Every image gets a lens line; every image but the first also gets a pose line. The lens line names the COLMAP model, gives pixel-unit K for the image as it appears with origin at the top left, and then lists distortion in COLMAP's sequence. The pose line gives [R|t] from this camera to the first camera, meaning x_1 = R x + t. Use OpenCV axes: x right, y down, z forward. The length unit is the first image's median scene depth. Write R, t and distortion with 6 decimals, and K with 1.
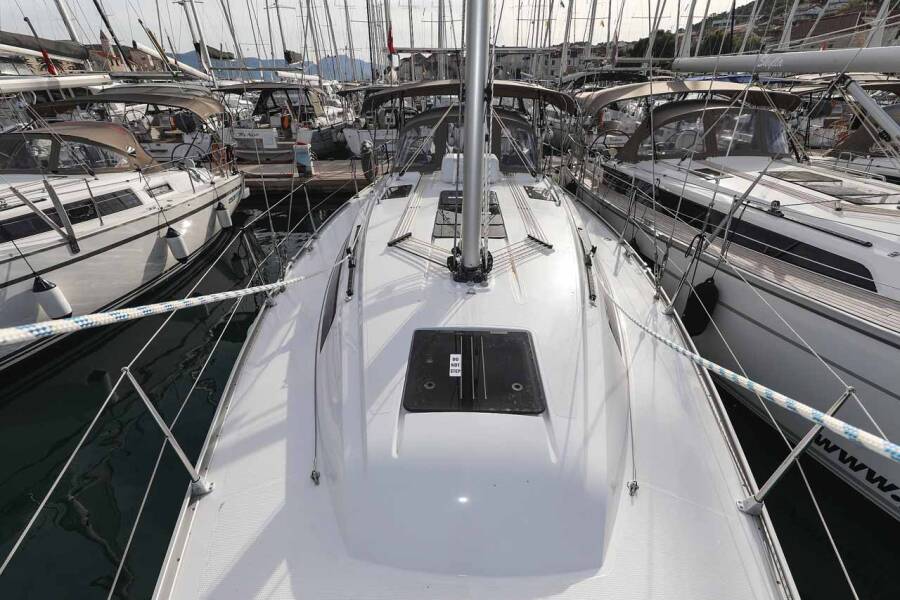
lens RADIAL K [[377.1, 0, 450.0], [0, 377.1, 300.0], [0, 0, 1]] dist [-0.001340, 0.000020]
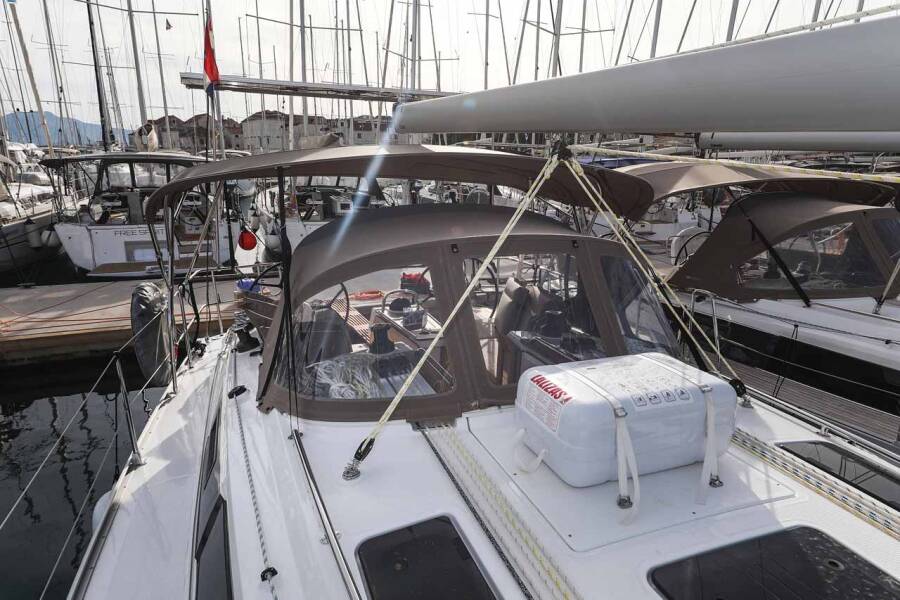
lens RADIAL K [[519.9, 0, 450.0], [0, 519.9, 300.0], [0, 0, 1]] dist [0.004090, 0.001360]
pose [[0.921466, -0.073802, 0.381384, -0.055694], [0.167656, 0.961196, -0.219074, -0.092594], [-0.350417, 0.265810, 0.898083, 0.166322]]
